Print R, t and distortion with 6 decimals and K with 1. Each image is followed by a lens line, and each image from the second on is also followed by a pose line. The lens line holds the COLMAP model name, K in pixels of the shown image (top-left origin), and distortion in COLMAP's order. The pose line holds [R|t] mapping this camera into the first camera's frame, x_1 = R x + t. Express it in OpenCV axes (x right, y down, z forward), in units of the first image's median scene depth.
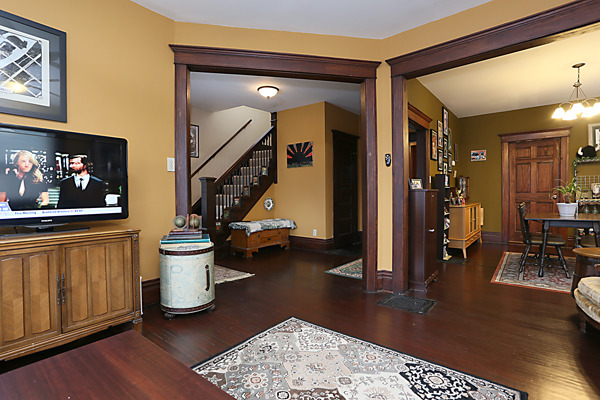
lens RADIAL K [[302.0, 0, 301.2], [0, 302.0, 197.4], [0, 0, 1]] dist [-0.029400, 0.008109]
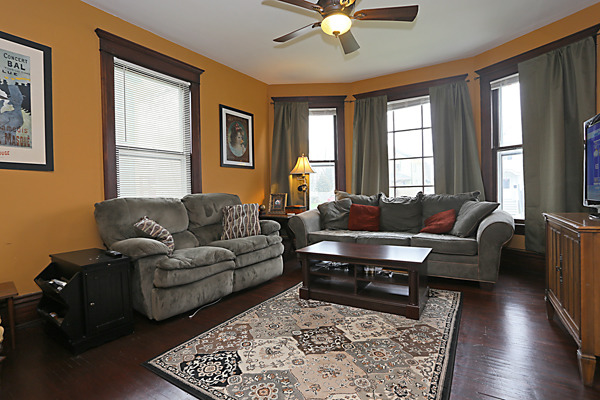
lens RADIAL K [[302.0, 0, 299.8], [0, 302.0, 198.7], [0, 0, 1]] dist [-0.029400, 0.008109]
pose [[-0.993599, 0.031001, -0.108629, 0.230799], [0.026411, 0.998707, 0.043440, -0.011028], [0.109835, 0.040293, -0.993133, 1.969959]]
